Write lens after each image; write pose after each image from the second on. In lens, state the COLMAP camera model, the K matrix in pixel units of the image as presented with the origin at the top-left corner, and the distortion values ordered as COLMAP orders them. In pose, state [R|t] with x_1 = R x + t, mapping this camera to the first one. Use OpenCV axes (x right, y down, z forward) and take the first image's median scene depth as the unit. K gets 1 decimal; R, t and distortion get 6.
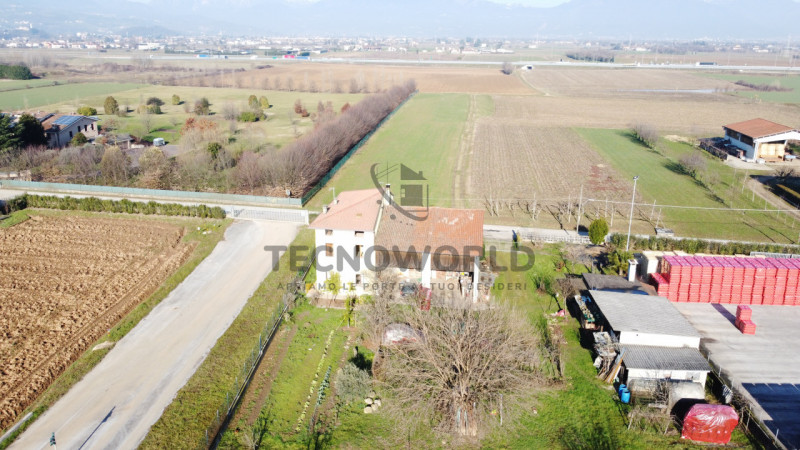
lens RADIAL K [[623.6, 0, 397.5], [0, 623.6, 224.0], [0, 0, 1]] dist [0.001397, -0.009054]
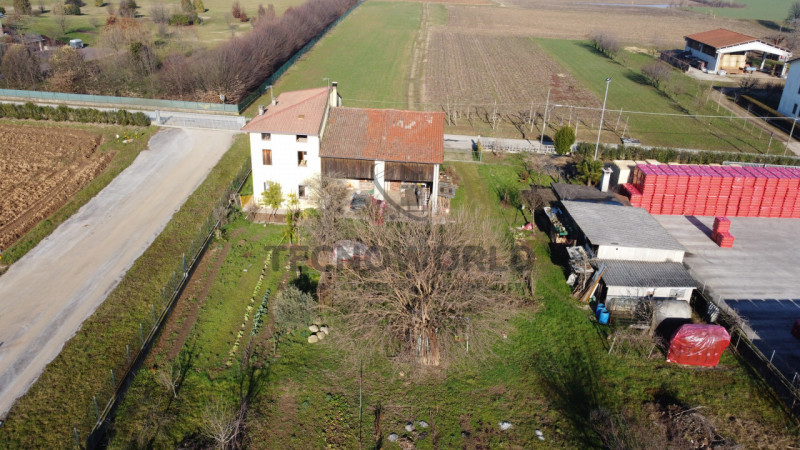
lens RADIAL K [[623.6, 0, 399.8], [0, 623.6, 222.9], [0, 0, 1]] dist [0.001397, -0.009054]
pose [[0.996454, -0.008689, 0.083695, 0.000616], [-0.001790, 0.992240, 0.124326, 0.023291], [-0.084126, -0.124035, 0.988705, 0.113121]]
